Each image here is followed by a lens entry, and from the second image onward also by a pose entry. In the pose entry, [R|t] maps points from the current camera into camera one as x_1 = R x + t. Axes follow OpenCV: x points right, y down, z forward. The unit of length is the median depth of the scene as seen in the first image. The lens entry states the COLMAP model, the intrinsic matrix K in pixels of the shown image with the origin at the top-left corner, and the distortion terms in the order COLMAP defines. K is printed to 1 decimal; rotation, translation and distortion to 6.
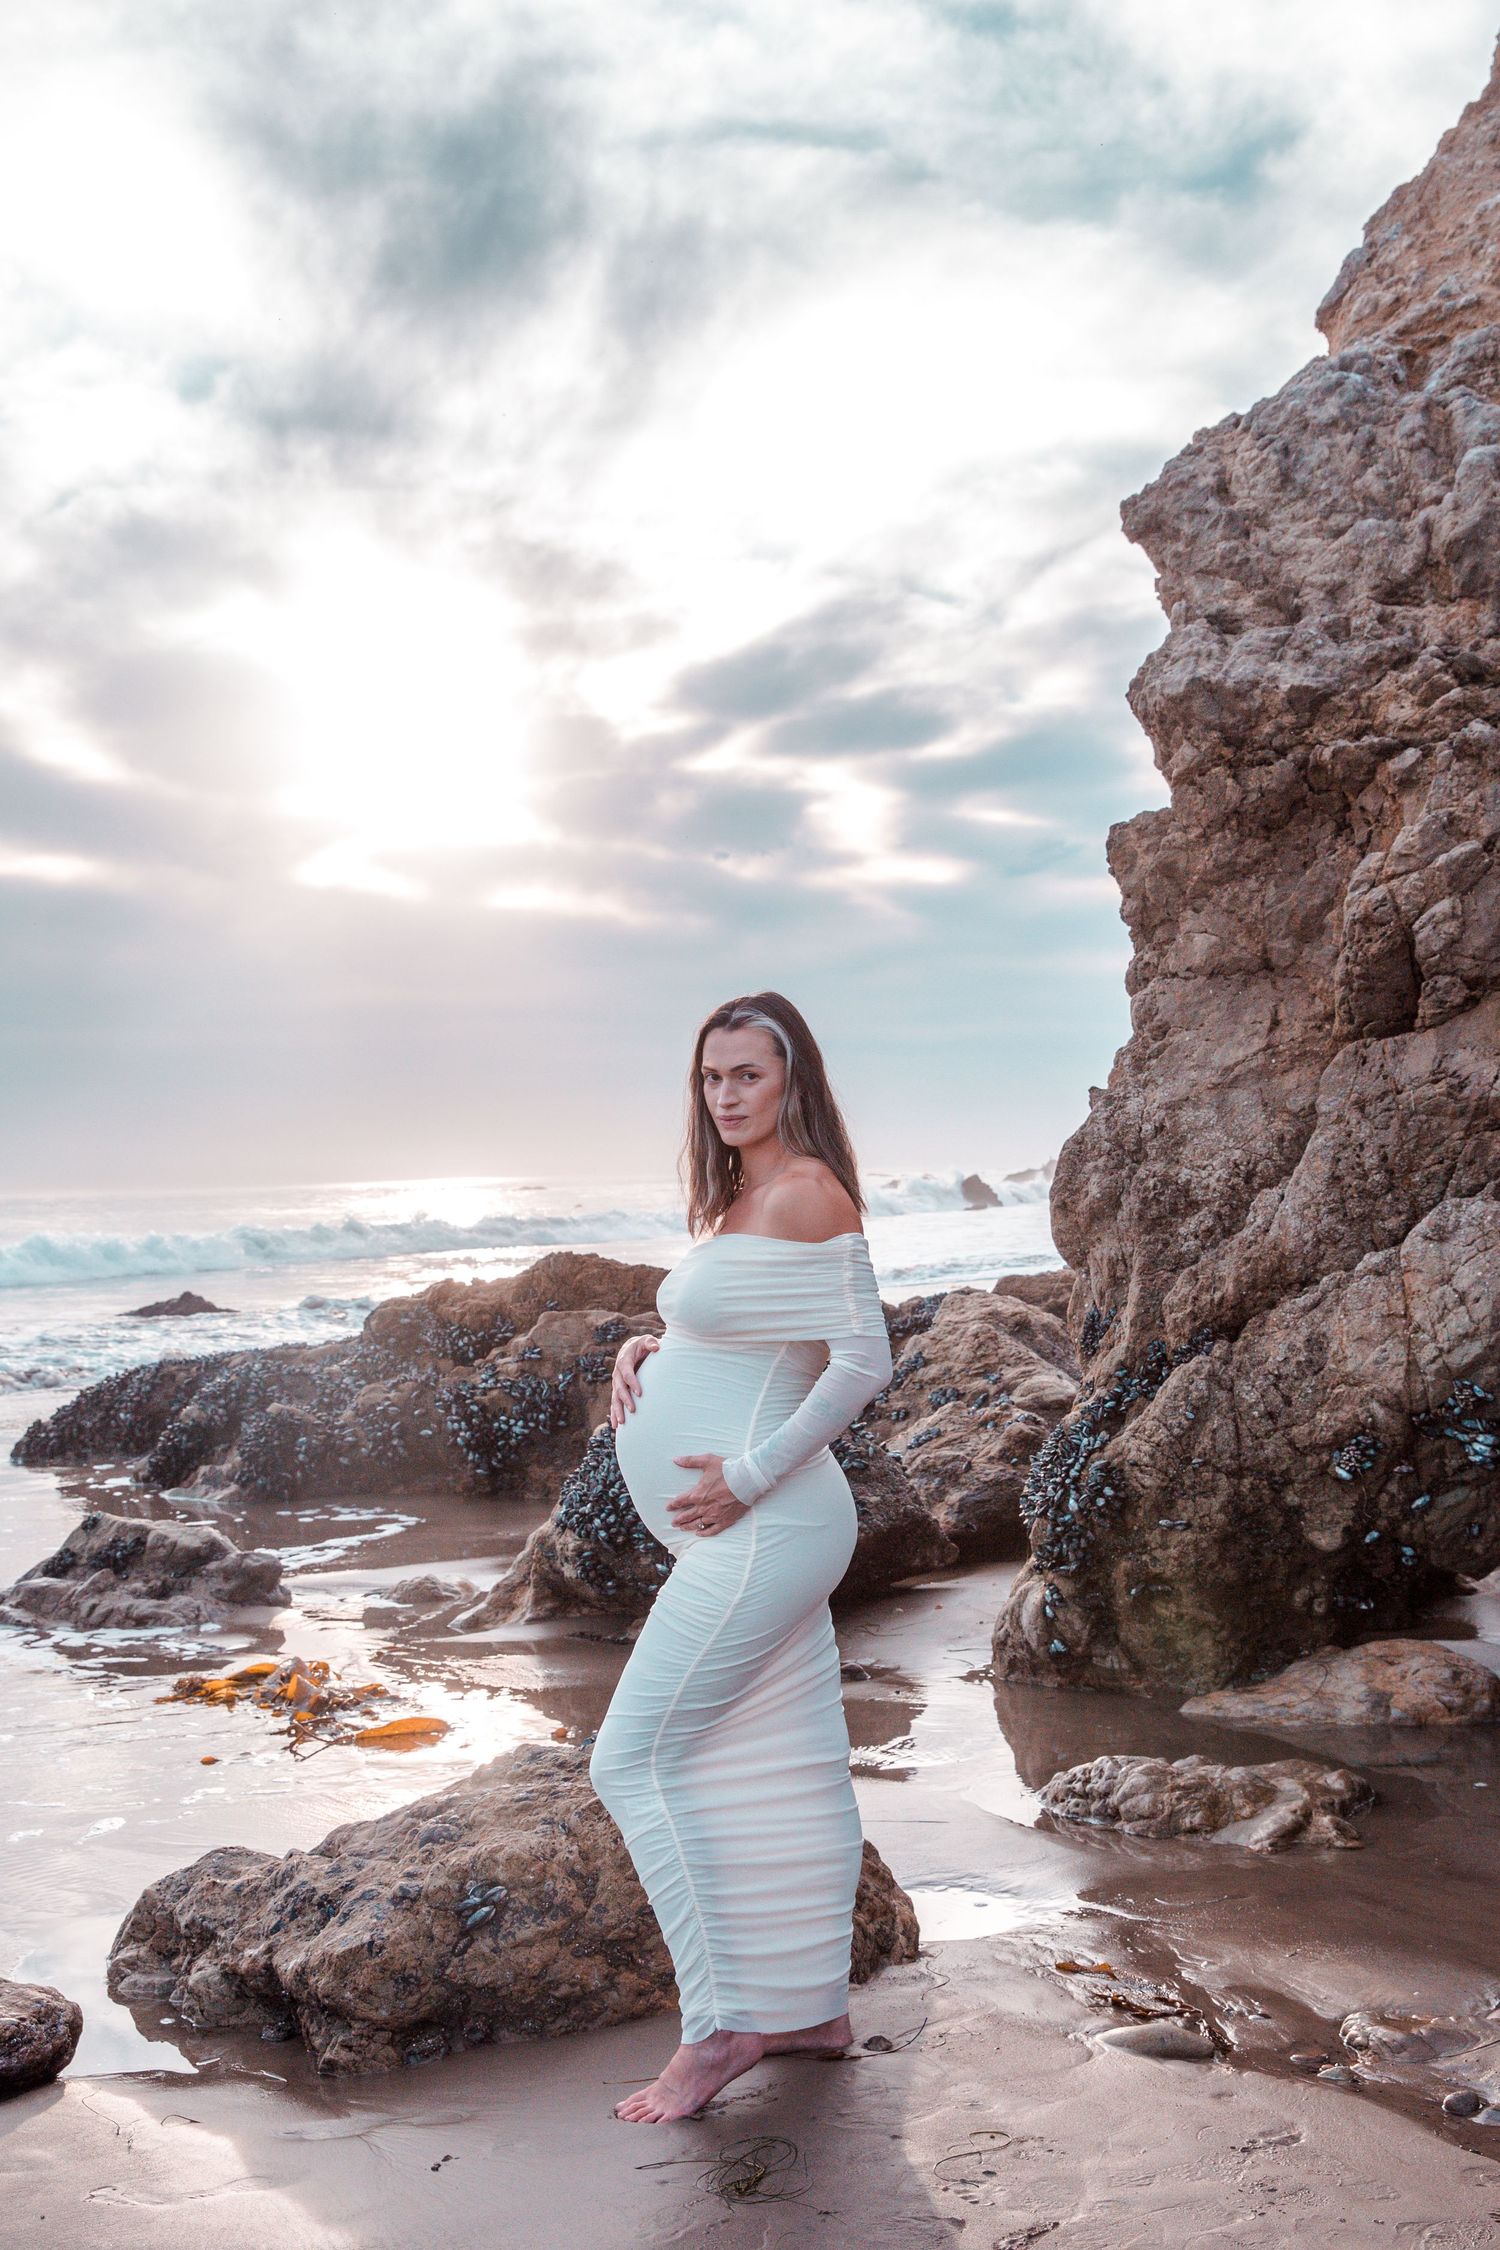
lens RADIAL K [[2564.9, 0, 748.0], [0, 2564.9, 1144.0], [0, 0, 1]] dist [-0.003476, 0.000000]
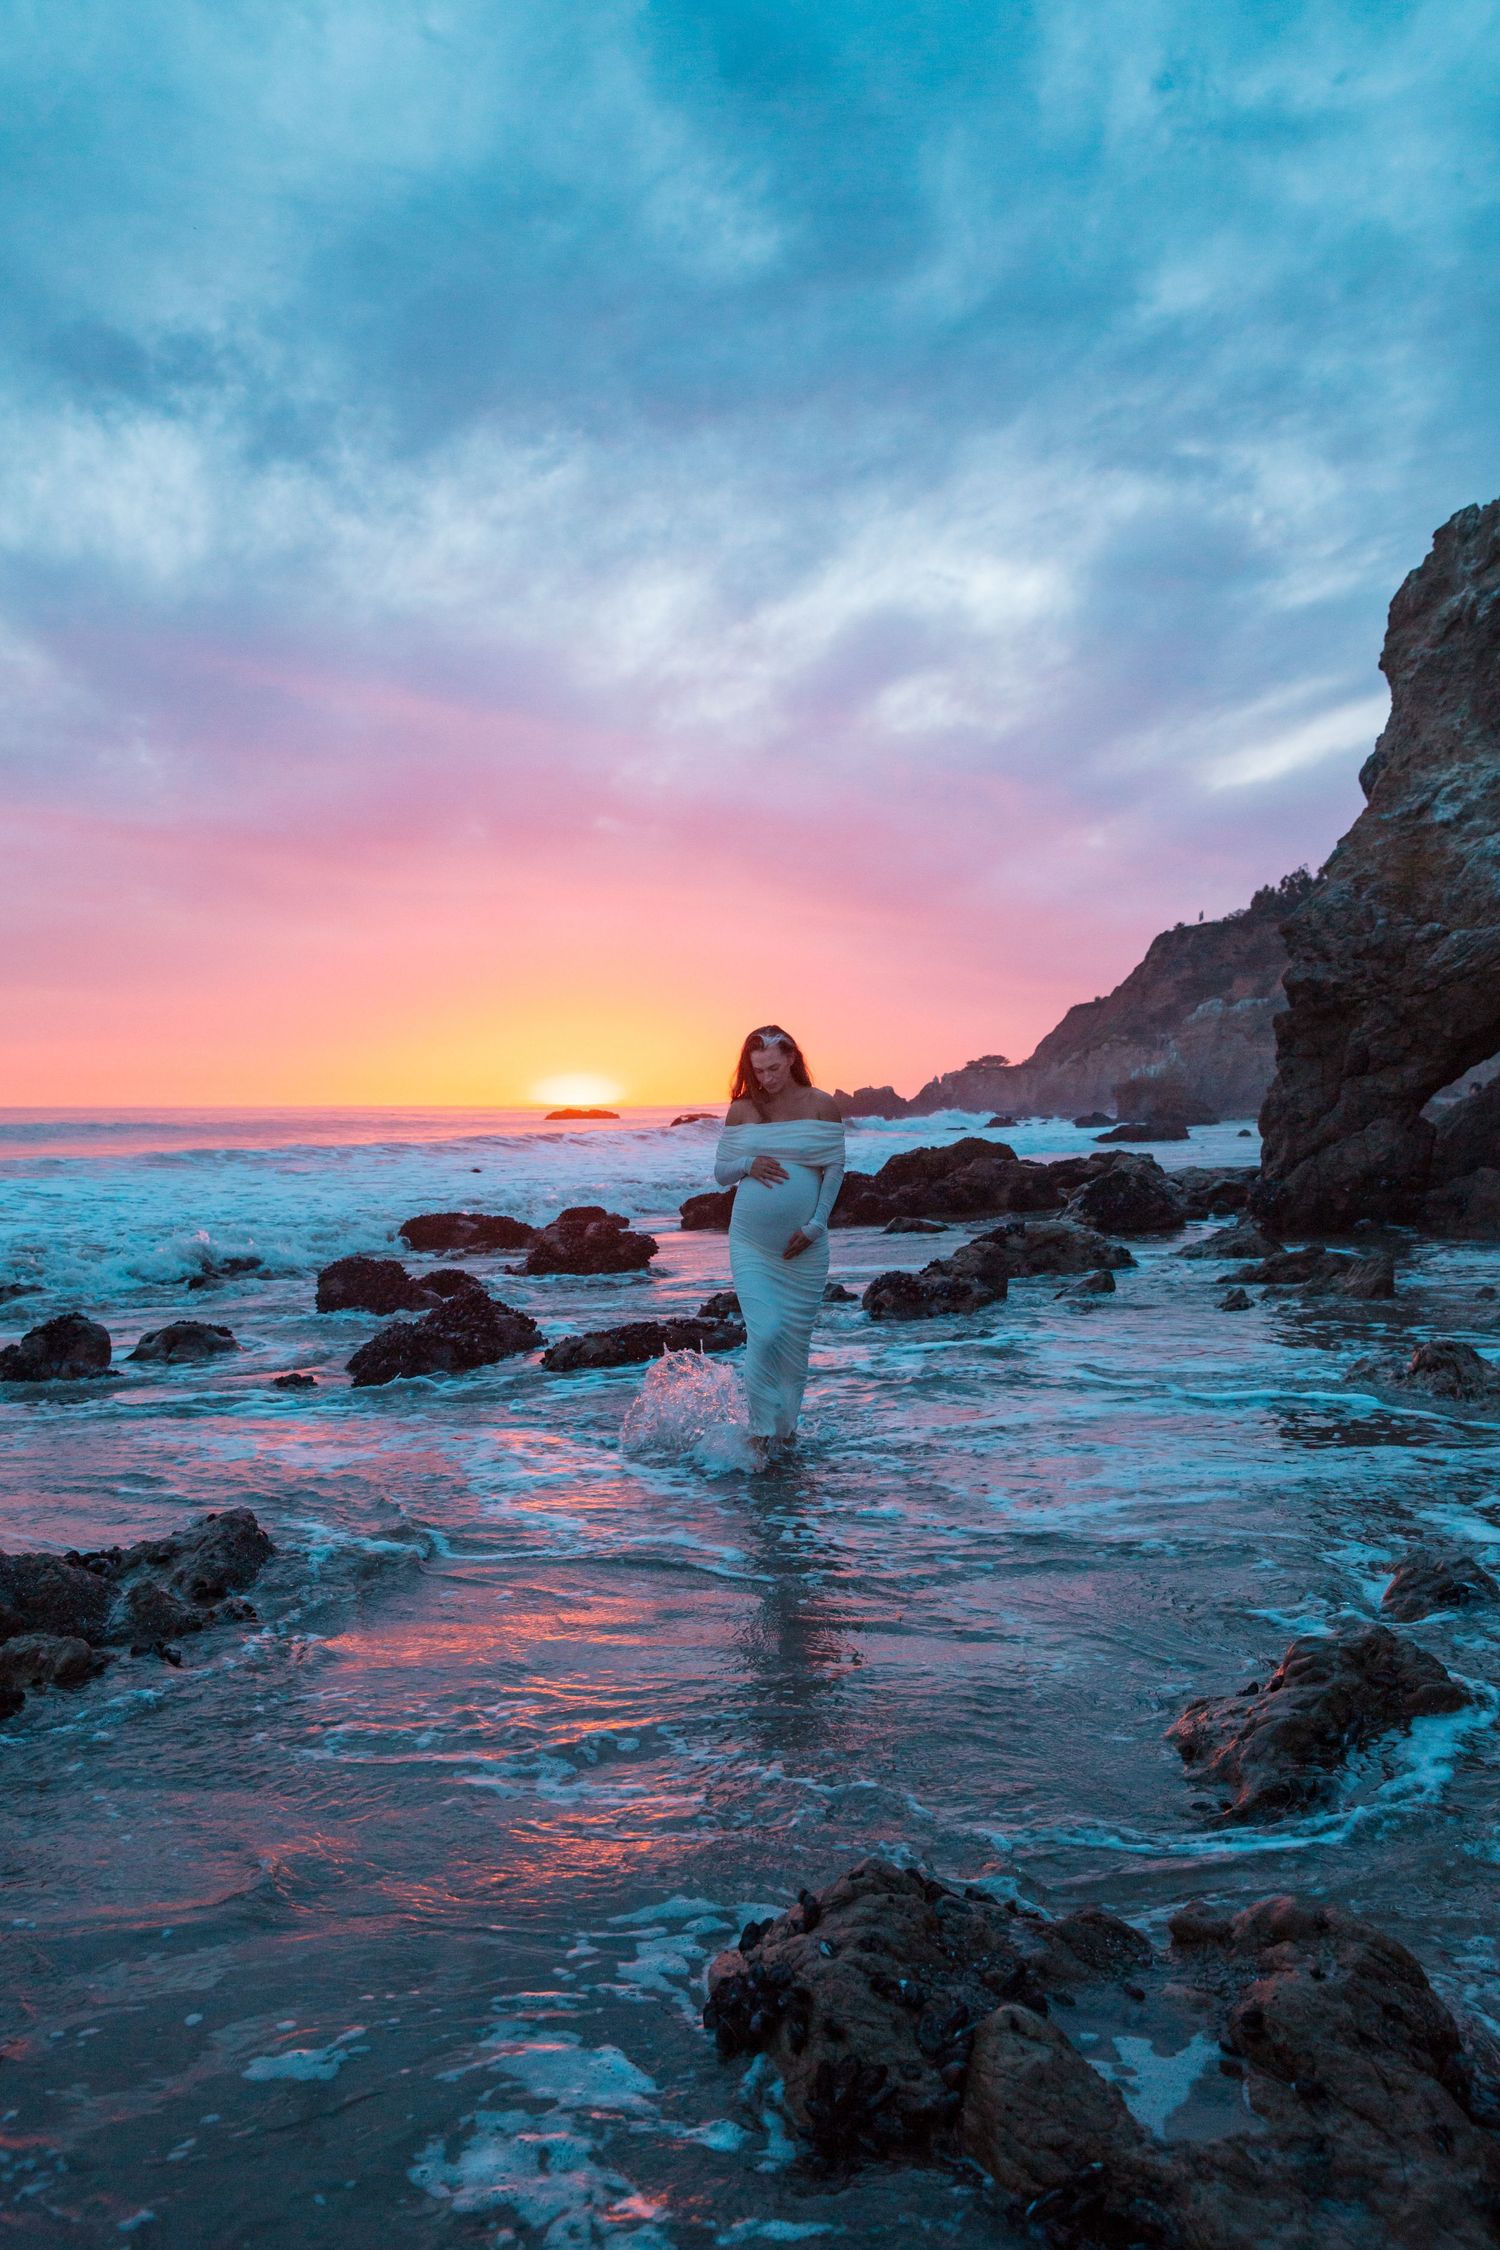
lens RADIAL K [[1941.5, 0, 751.9], [0, 1941.5, 1120.3], [0, 0, 1]] dist [-0.006998, -0.001386]
pose [[0.990701, 0.022747, 0.134145, -1.019892], [-0.022702, 0.999741, -0.001859, 0.049092], [-0.134152, -0.001204, 0.990960, -1.719882]]
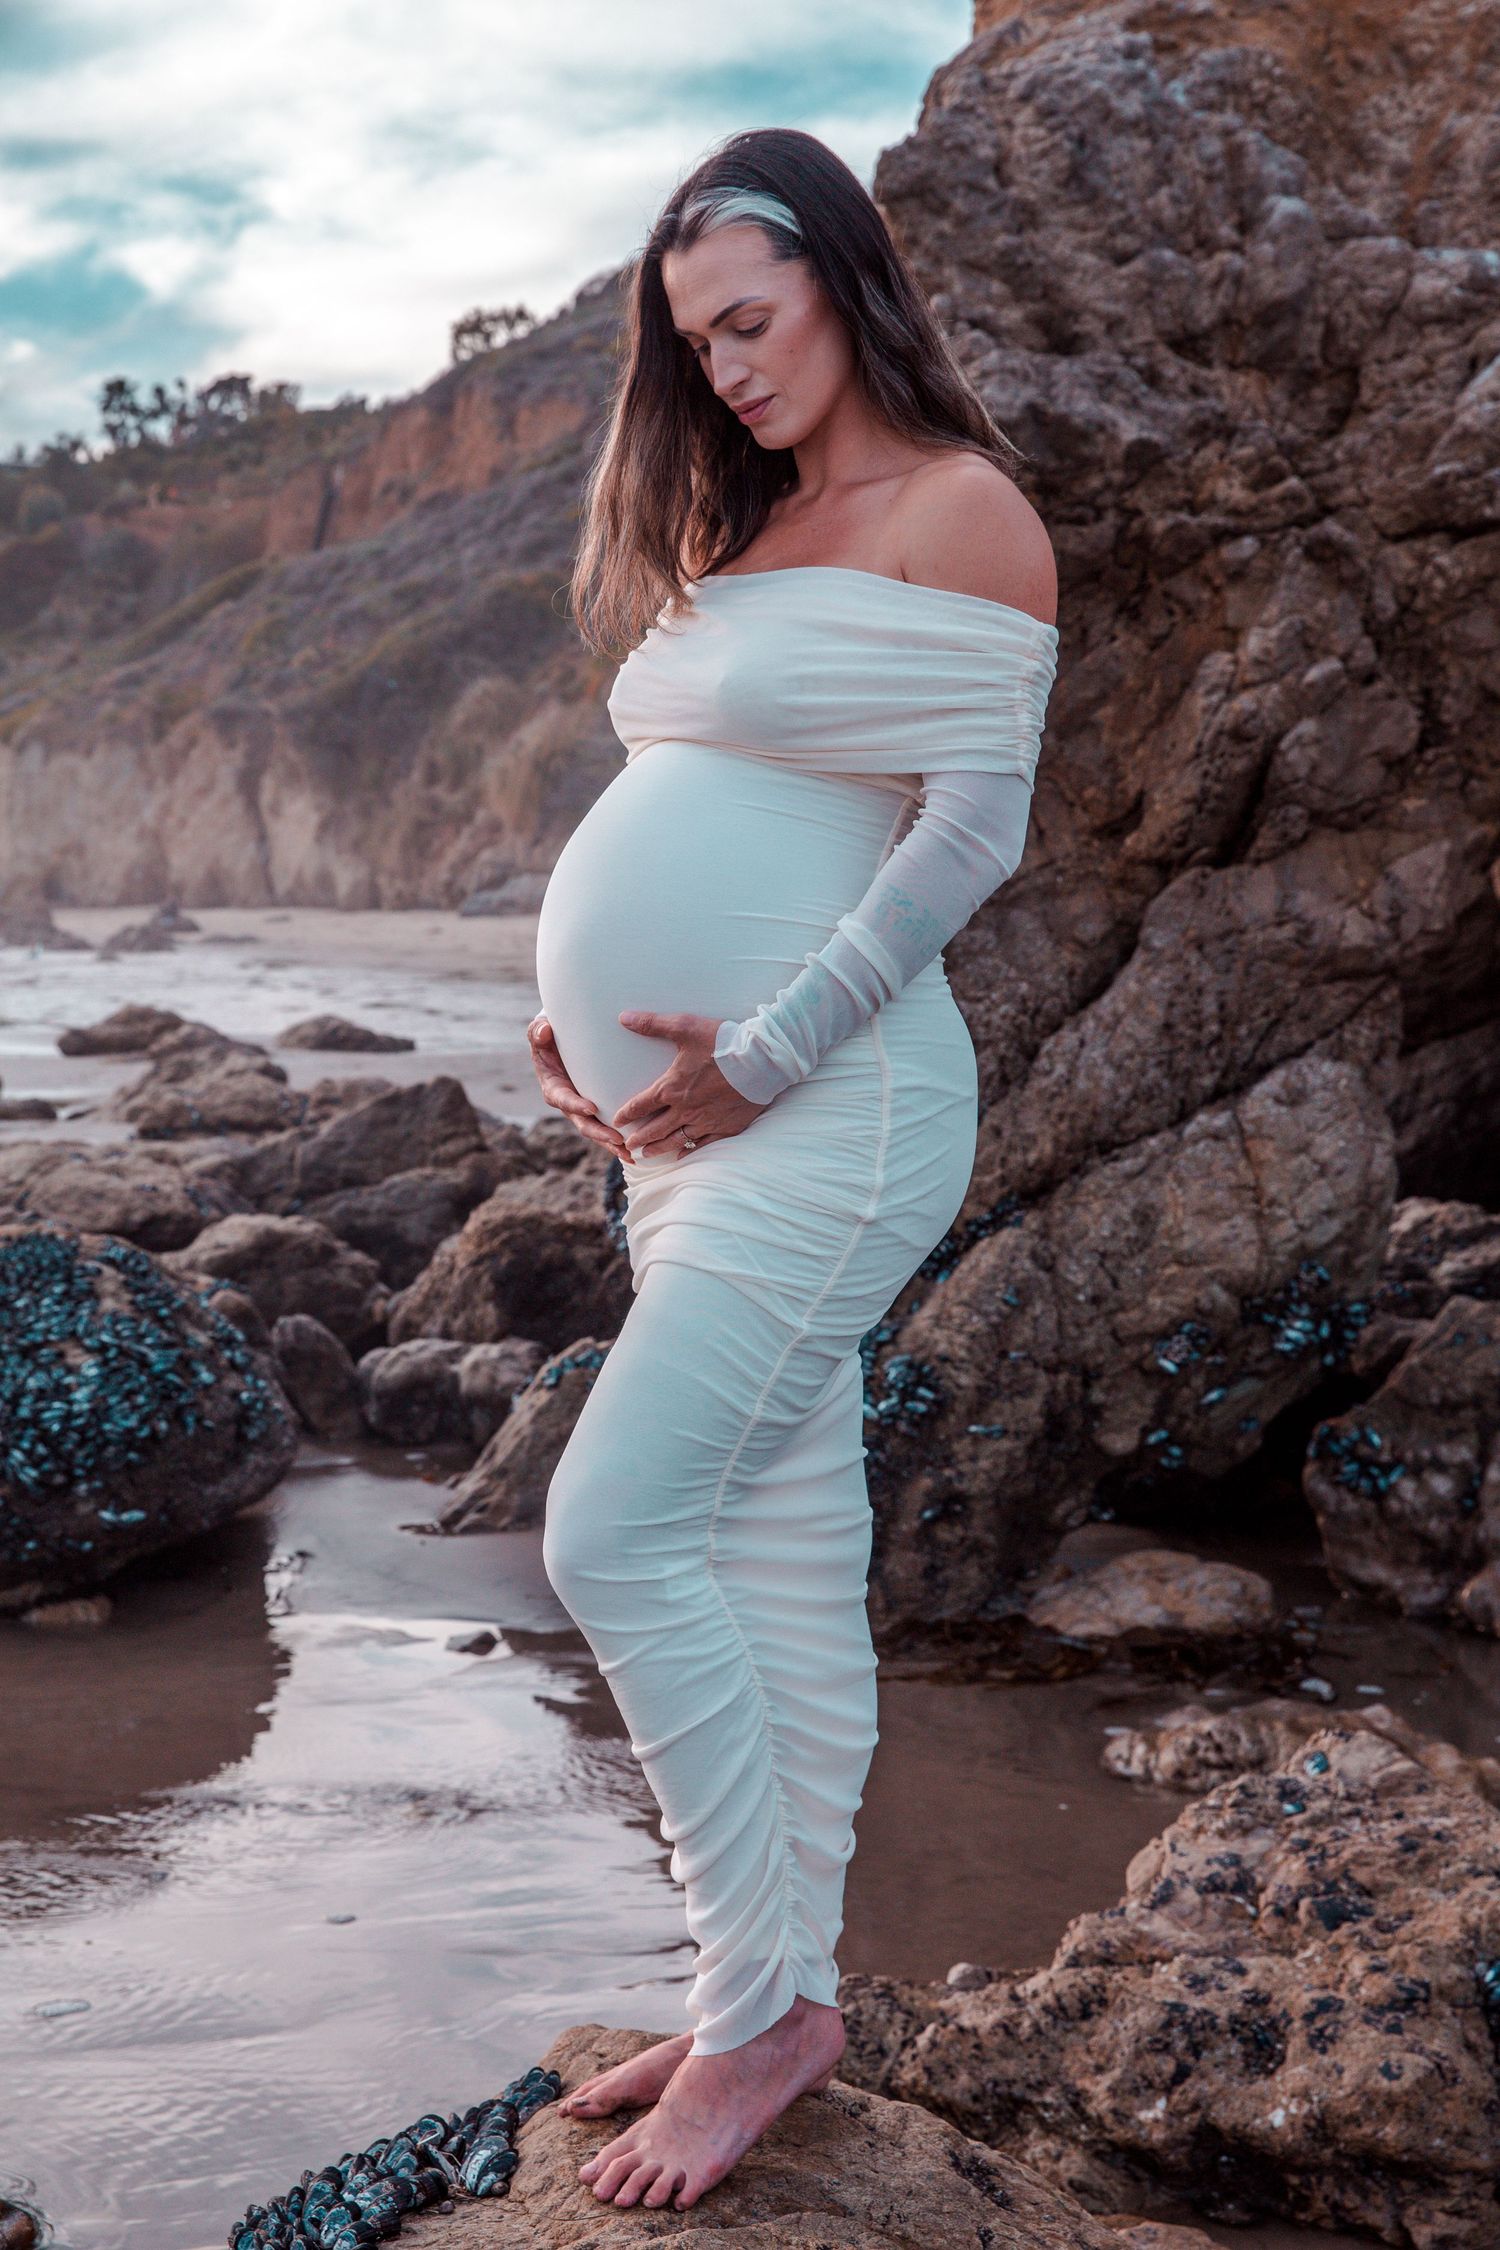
lens RADIAL K [[3159.2, 0, 751.8], [0, 3159.2, 1103.4], [0, 0, 1]] dist [0.085768, 0.000000]
pose [[0.722916, 0.031721, 0.690207, -0.600006], [-0.076118, 0.996521, 0.033927, 0.013750], [-0.686730, -0.077063, 0.722816, 0.320549]]
